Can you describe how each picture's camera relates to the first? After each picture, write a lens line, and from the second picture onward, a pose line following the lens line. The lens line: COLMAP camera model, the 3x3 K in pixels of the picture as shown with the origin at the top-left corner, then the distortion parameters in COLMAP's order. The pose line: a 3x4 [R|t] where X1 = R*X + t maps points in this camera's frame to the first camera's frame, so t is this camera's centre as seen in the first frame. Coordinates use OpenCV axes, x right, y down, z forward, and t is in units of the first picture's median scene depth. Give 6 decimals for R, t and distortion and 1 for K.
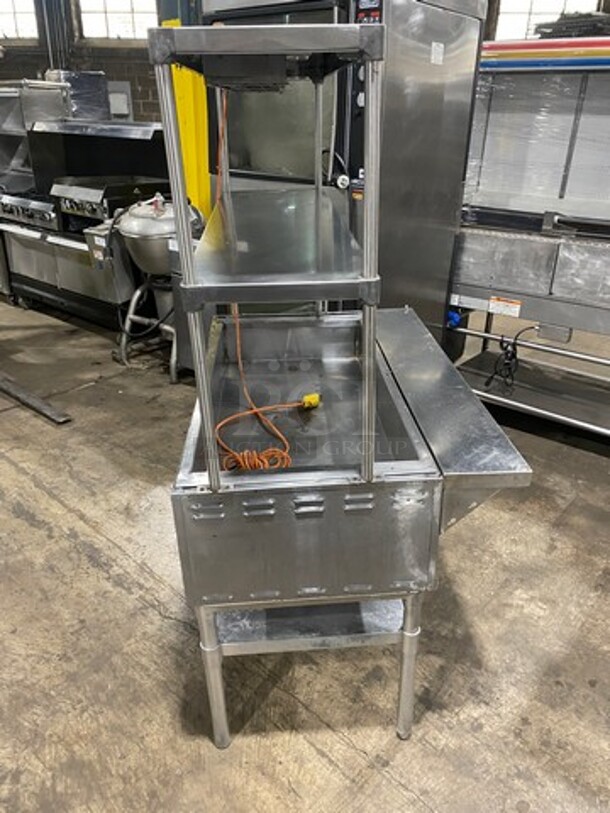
lens RADIAL K [[612.8, 0, 306.3], [0, 612.8, 408.3], [0, 0, 1]] dist [-0.001971, -0.003077]
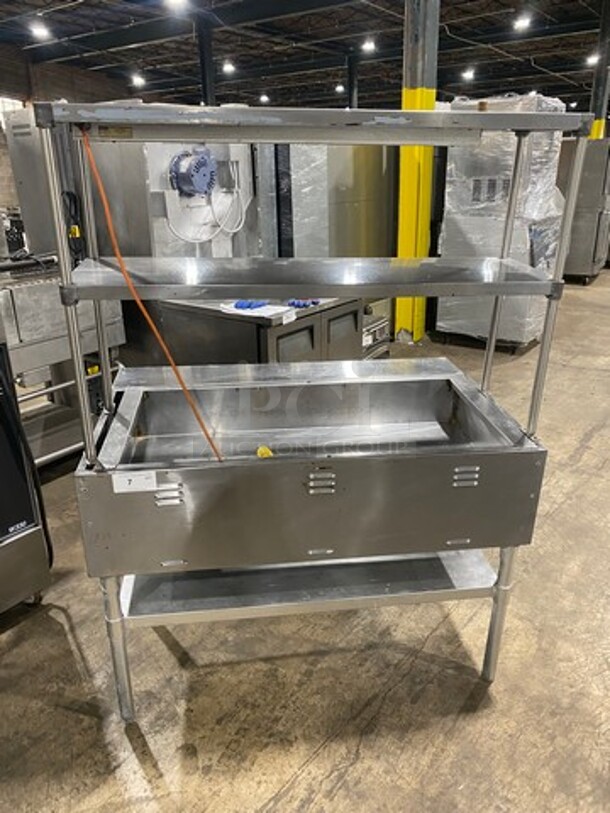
lens RADIAL K [[612.8, 0, 309.9], [0, 612.8, 403.5], [0, 0, 1]] dist [-0.001971, -0.003077]
pose [[-0.067077, -0.378855, 0.923022, -0.726773], [0.433772, 0.822031, 0.368926, -0.344729], [-0.898522, 0.425128, 0.109197, 0.688370]]
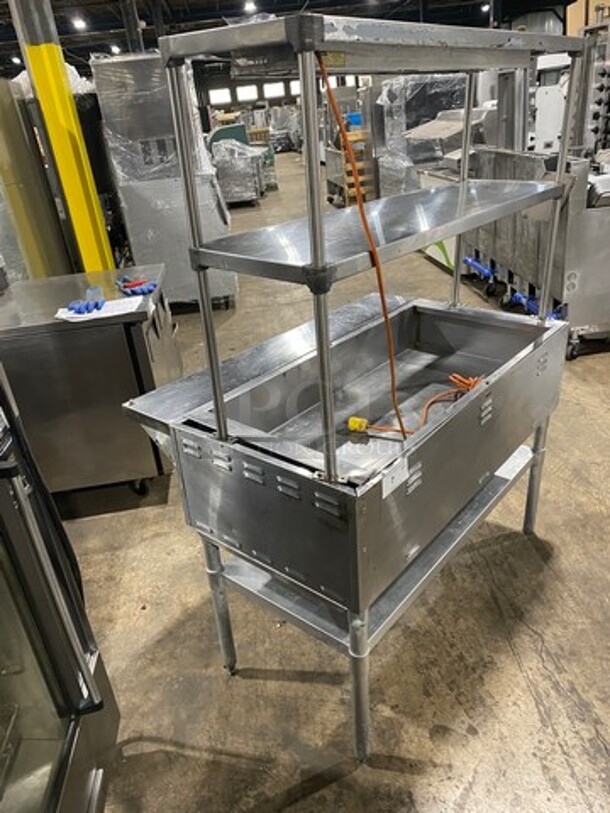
lens RADIAL K [[612.8, 0, 308.9], [0, 612.8, 410.6], [0, 0, 1]] dist [-0.001971, -0.003077]
pose [[-0.733448, -0.258286, 0.628763, -0.422865], [0.355106, 0.643149, 0.678424, -0.564599], [-0.579615, 0.720866, -0.379997, 1.178746]]
